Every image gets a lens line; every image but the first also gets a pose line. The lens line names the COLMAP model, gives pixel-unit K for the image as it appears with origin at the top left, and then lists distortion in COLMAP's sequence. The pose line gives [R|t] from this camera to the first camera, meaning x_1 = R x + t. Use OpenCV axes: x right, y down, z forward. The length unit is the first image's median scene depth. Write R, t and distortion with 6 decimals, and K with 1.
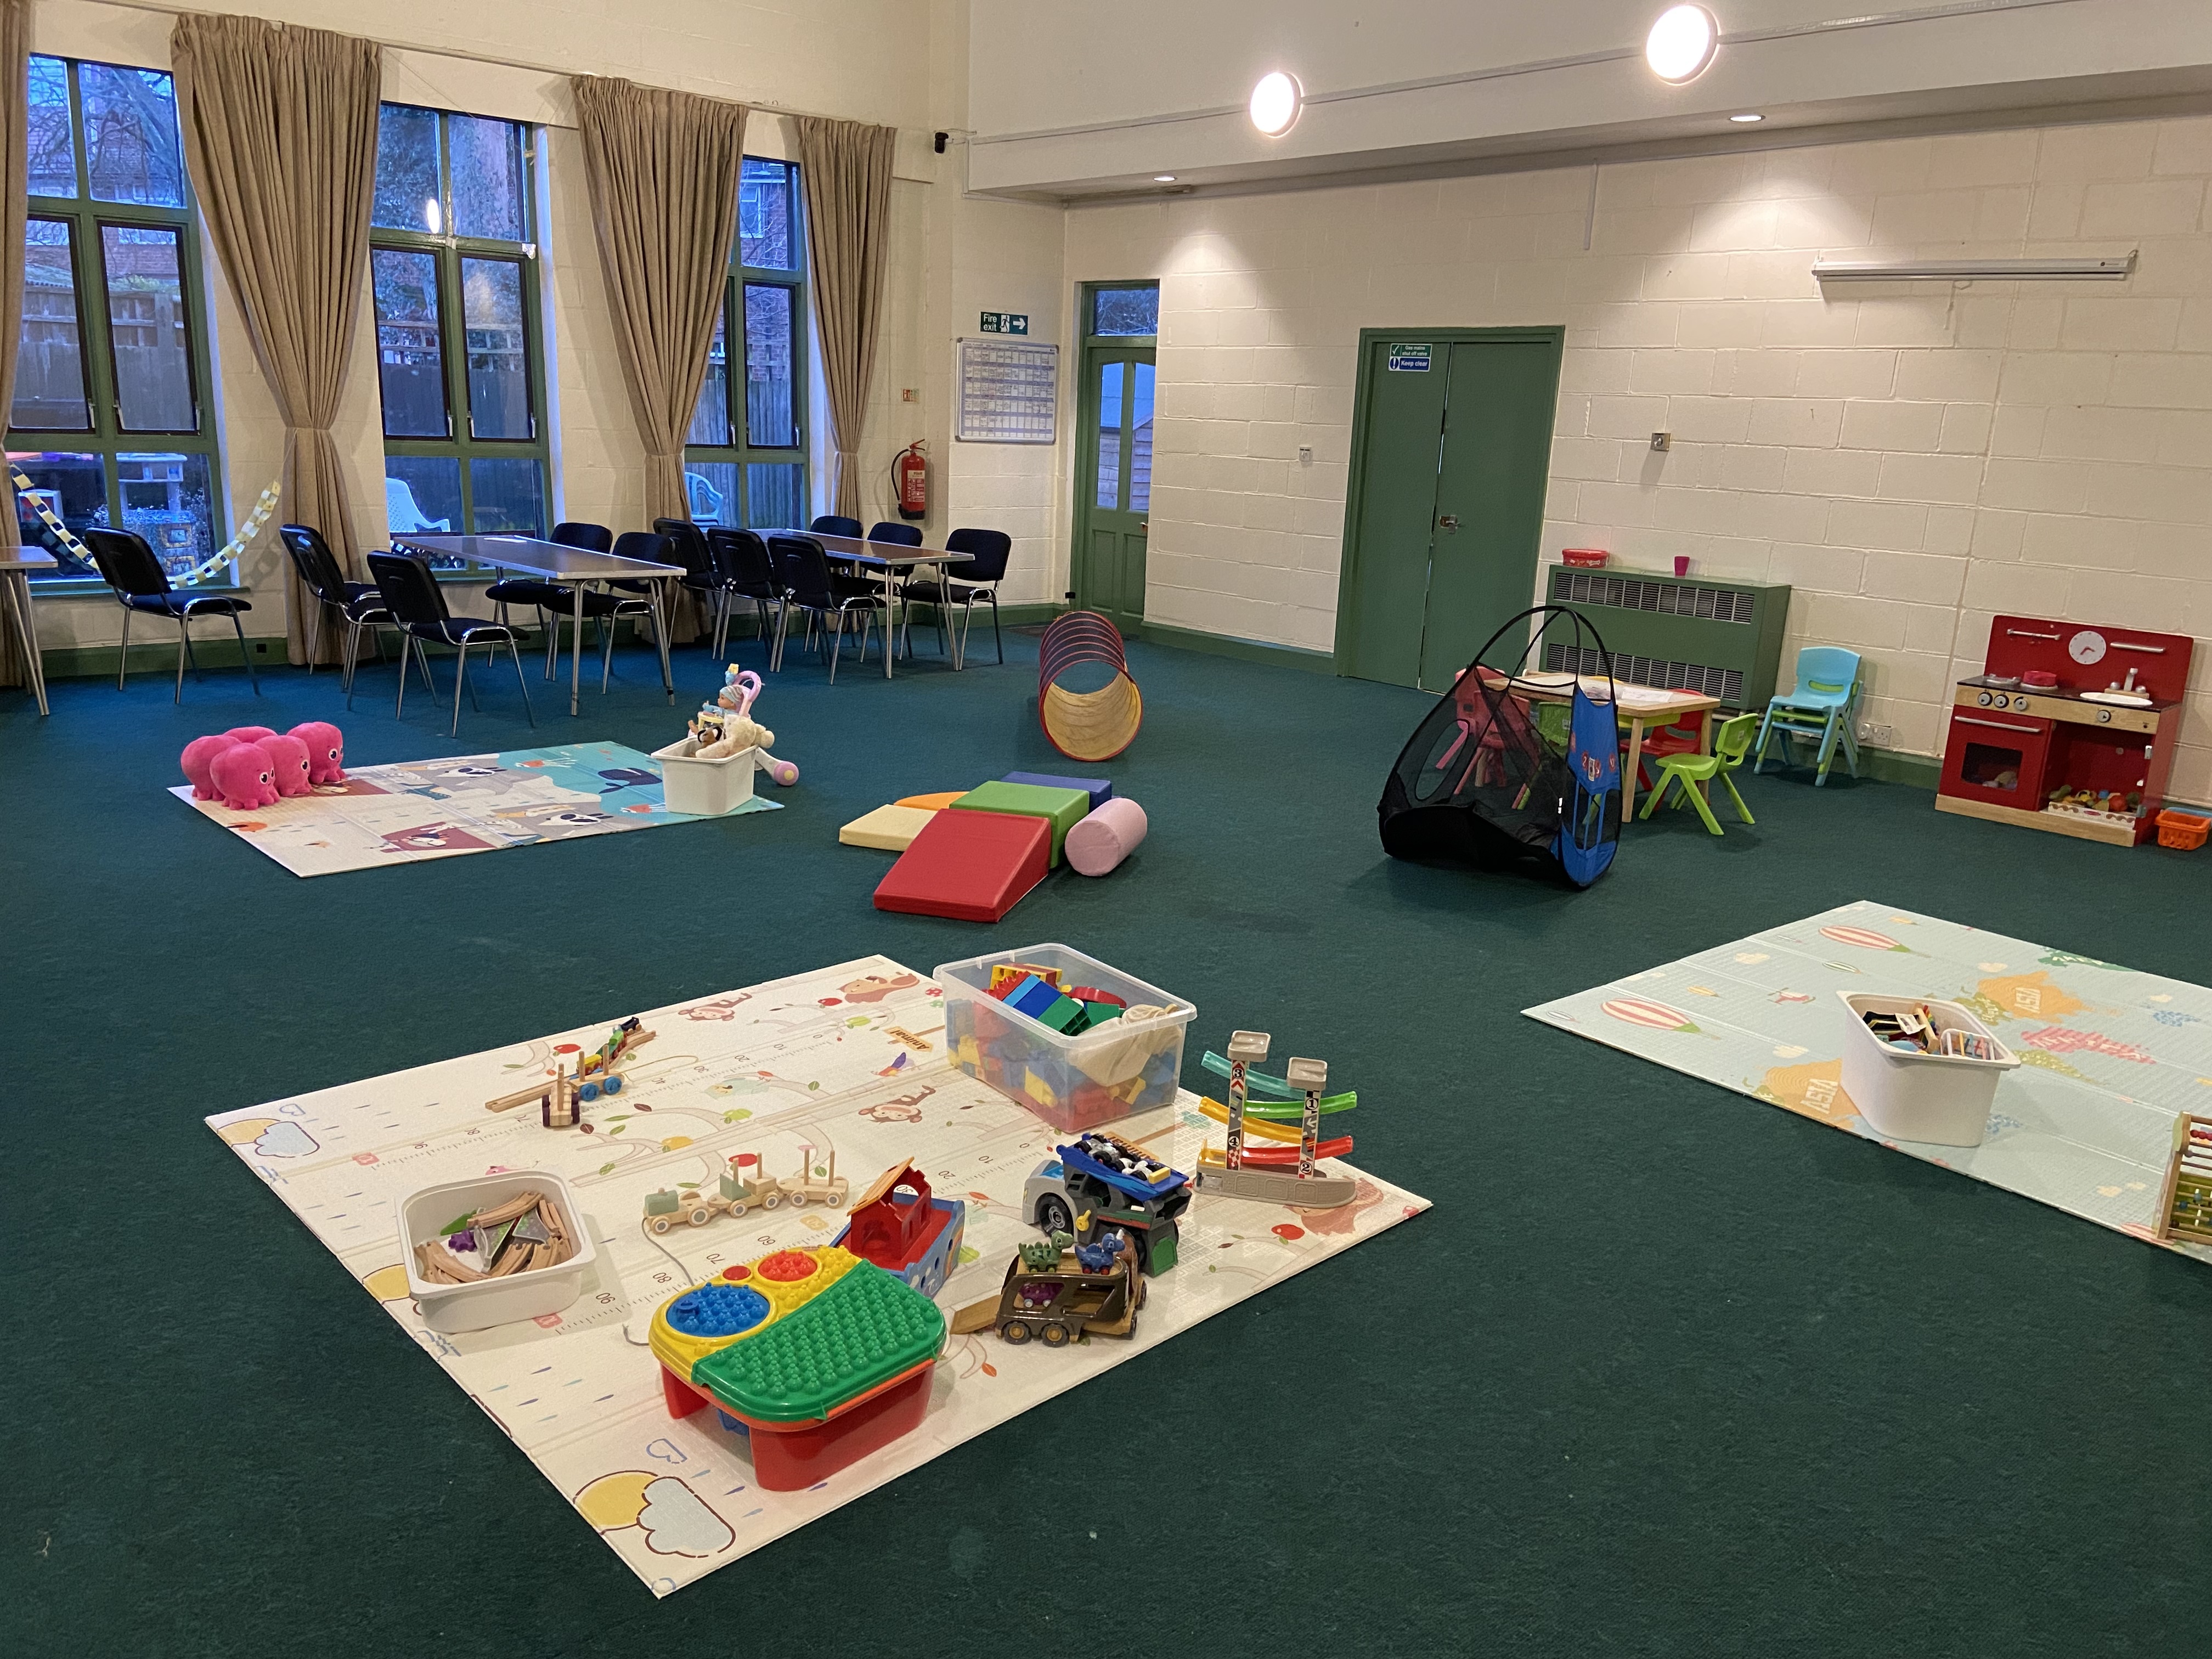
lens RADIAL K [[1673.3, 0, 1106.0], [0, 1673.3, 829.5], [0, 0, 1]] dist [0.036957, -0.005125]
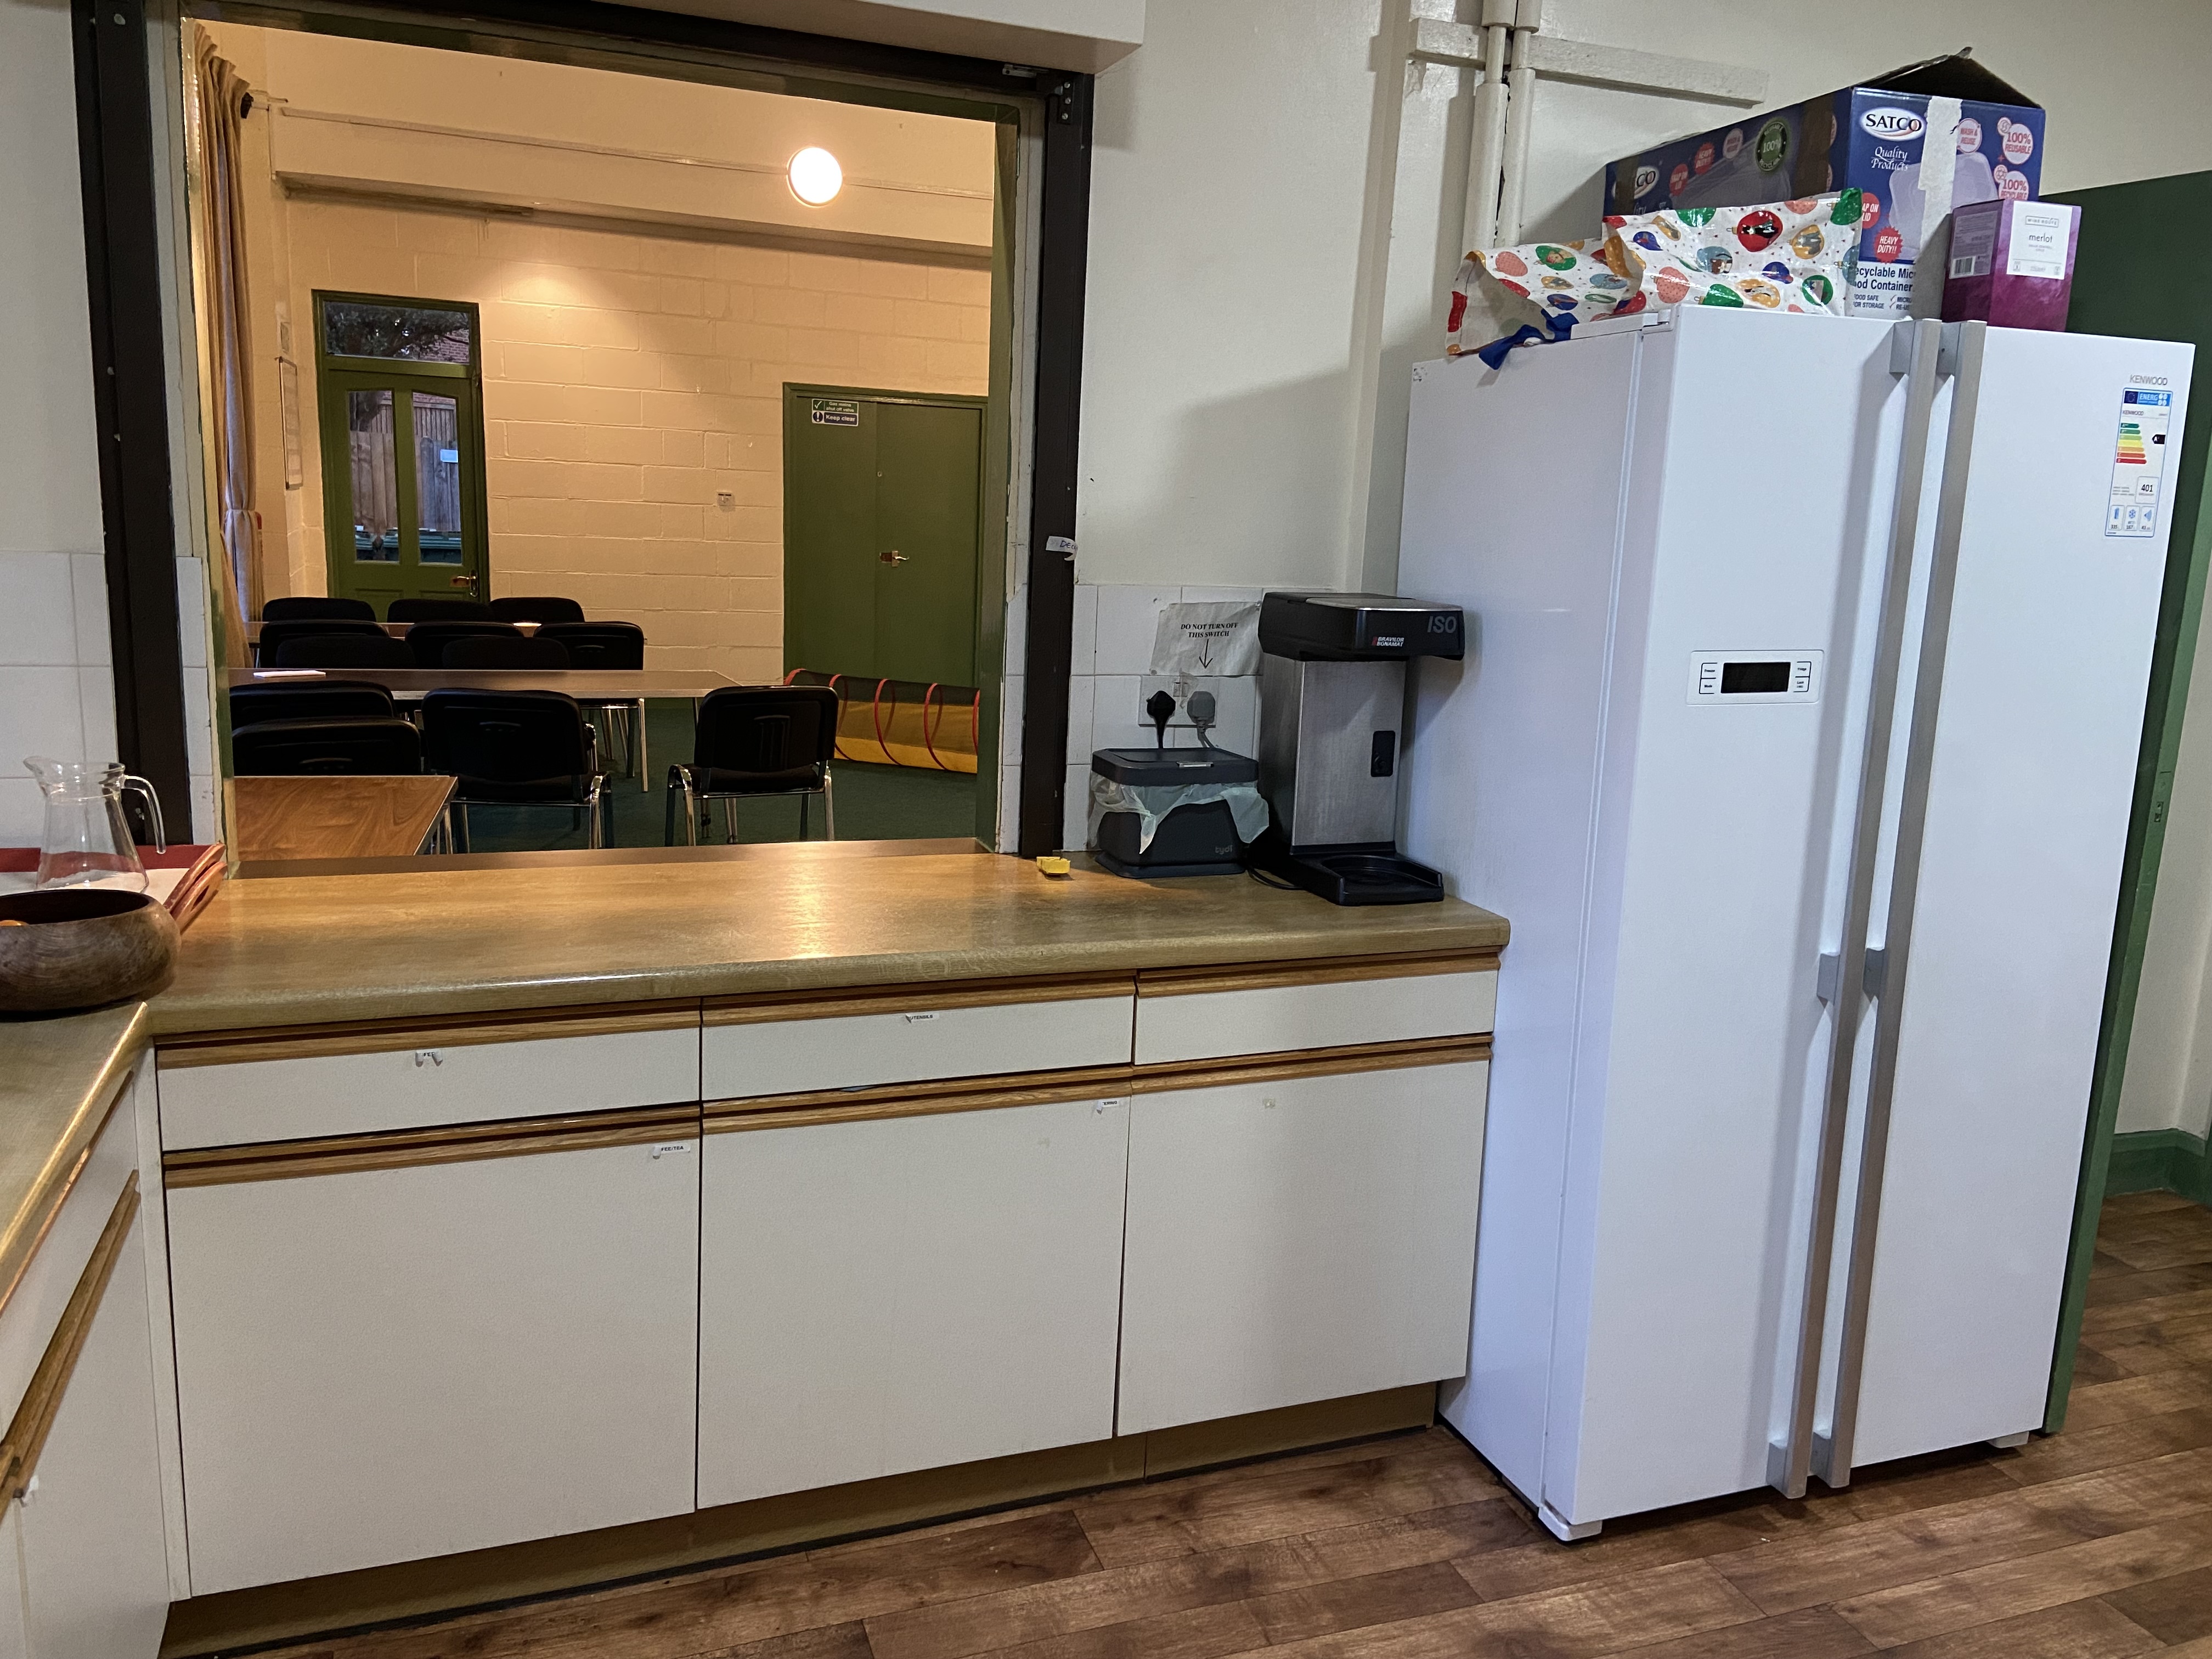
lens RADIAL K [[1673.3, 0, 1106.0], [0, 1673.3, 829.5], [0, 0, 1]] dist [0.036957, -0.005125]
pose [[0.365742, -0.208463, 0.907070, -1.101553], [0.196388, 0.969935, 0.143725, -0.186999], [-0.909761, 0.125572, 0.395686, 0.586790]]
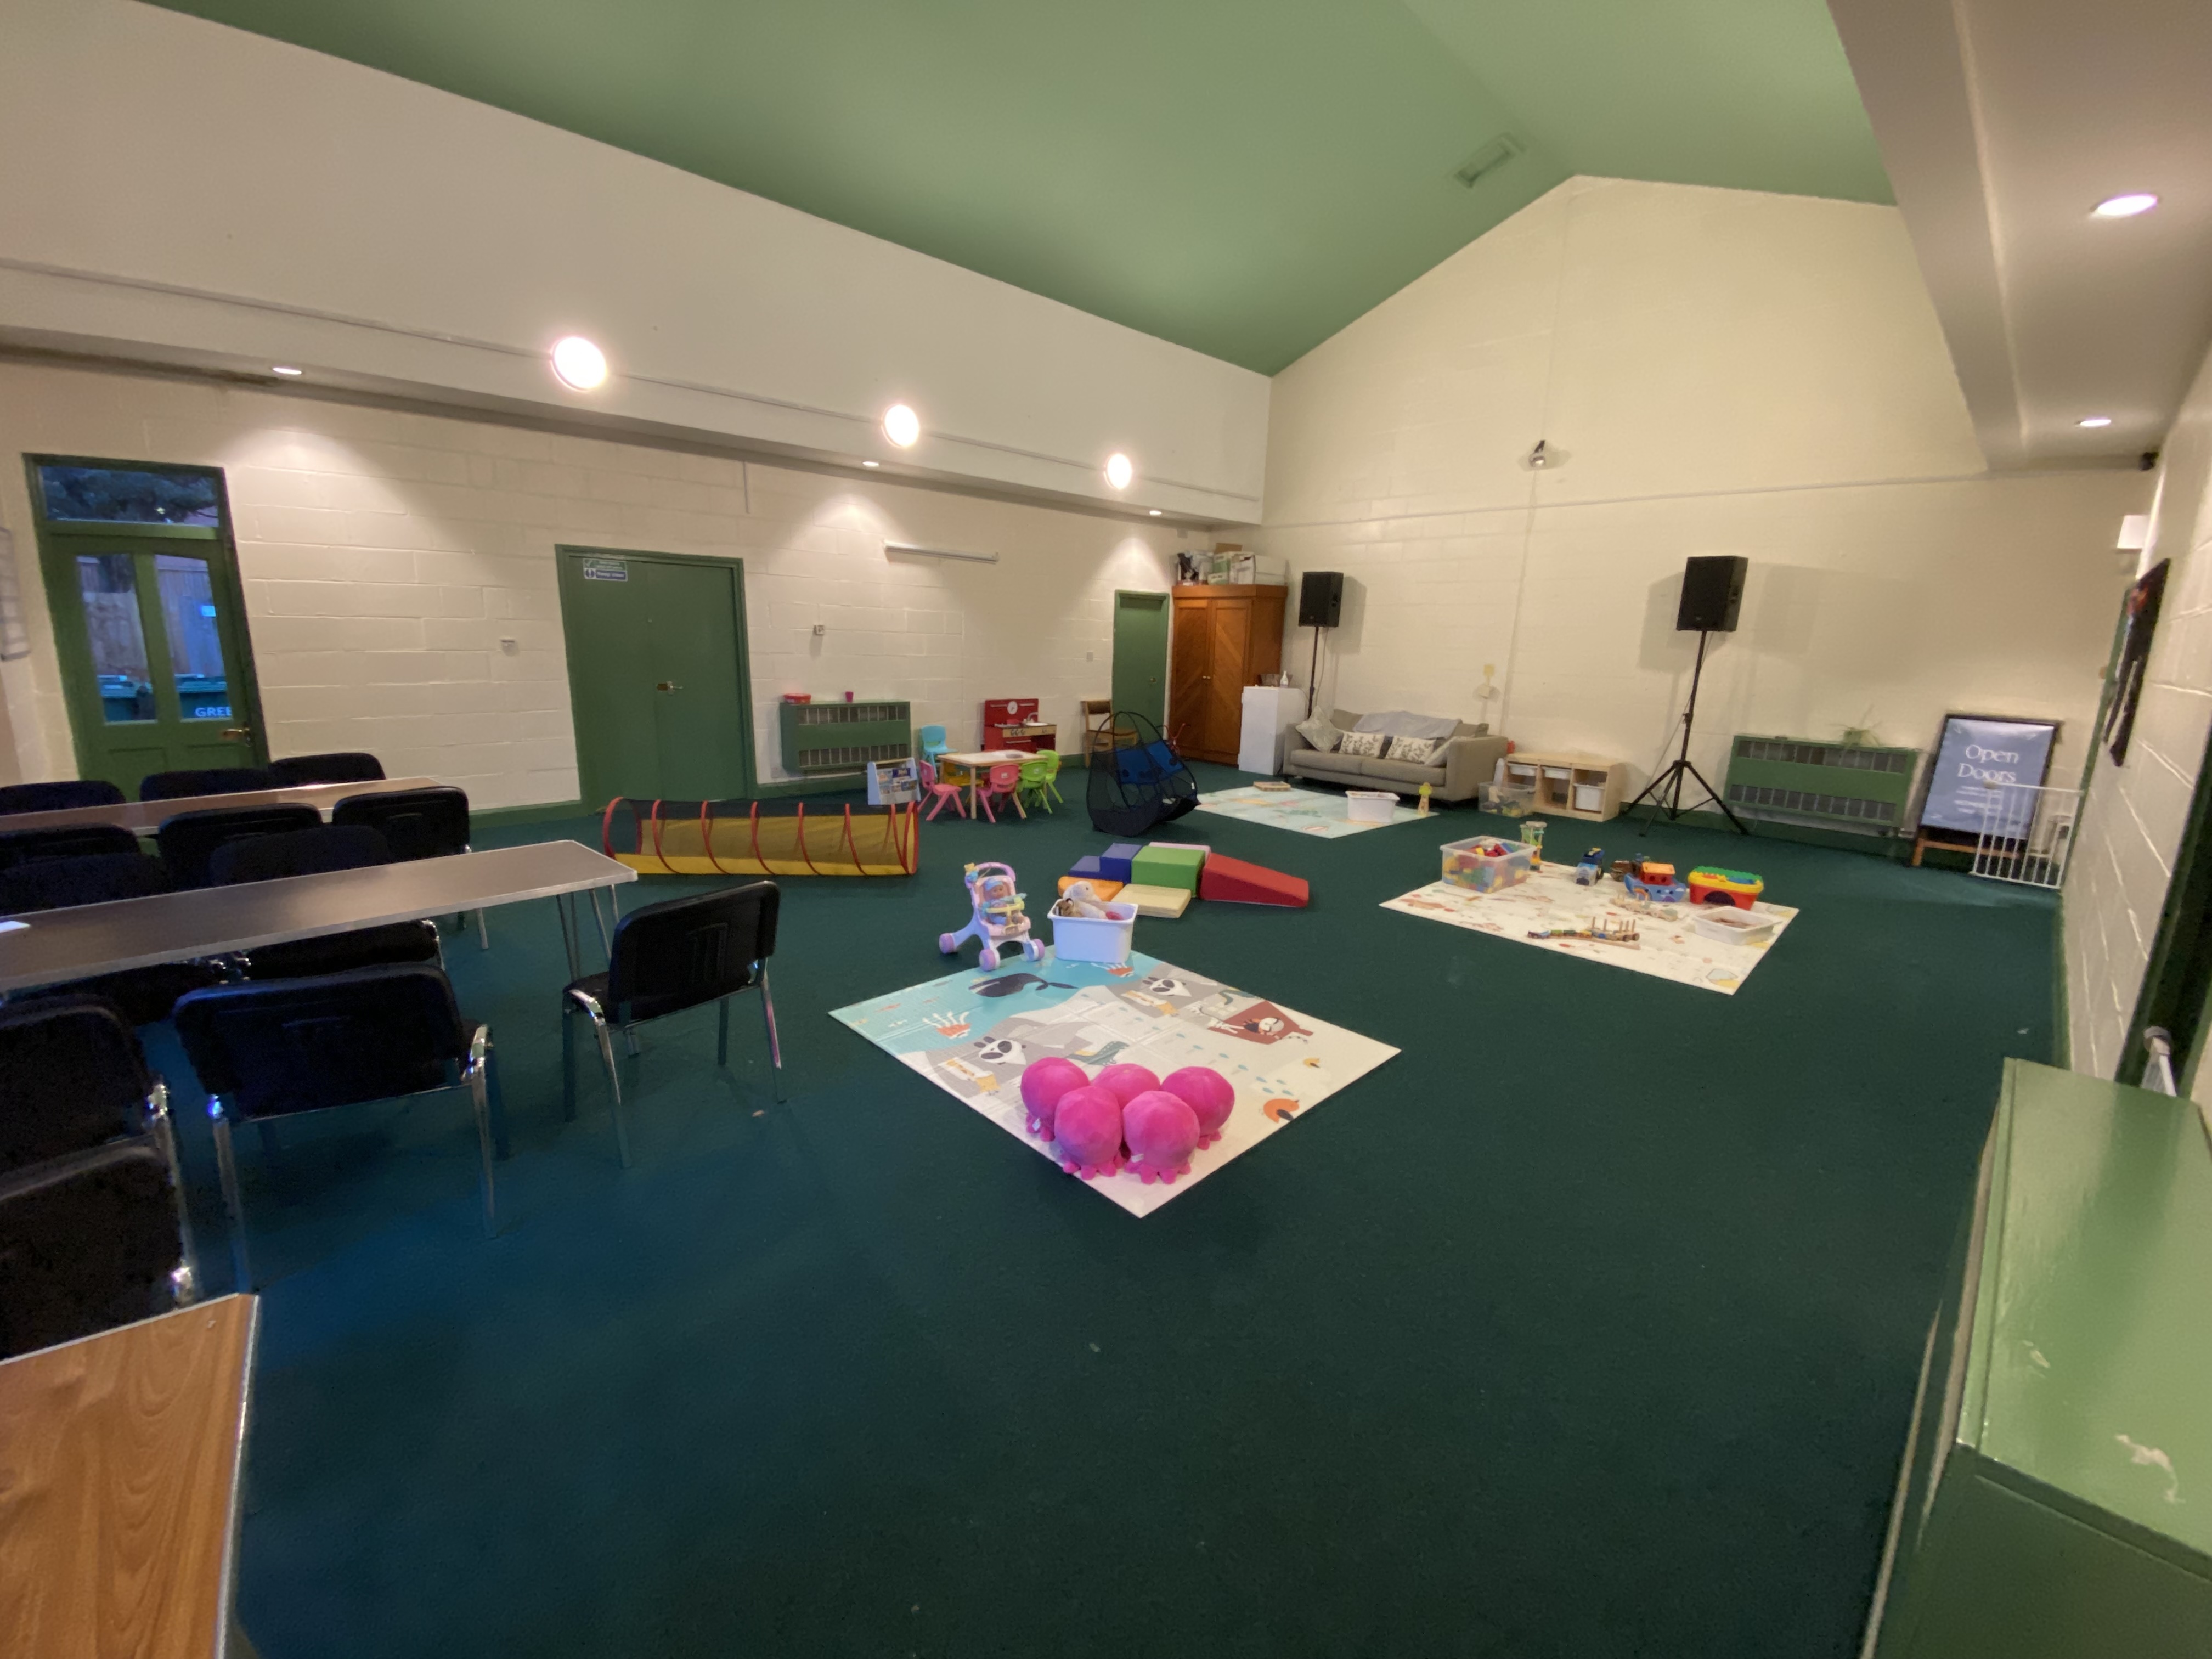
lens RADIAL K [[892.6, 0, 1122.3], [0, 892.6, 826.8], [0, 0, 1]] dist [0.024098, -0.028011]
pose [[-0.047085, -0.252356, 0.966488, -0.784632], [0.214075, 0.942531, 0.256530, -0.248618], [-0.975682, 0.218980, 0.009644, 0.860420]]
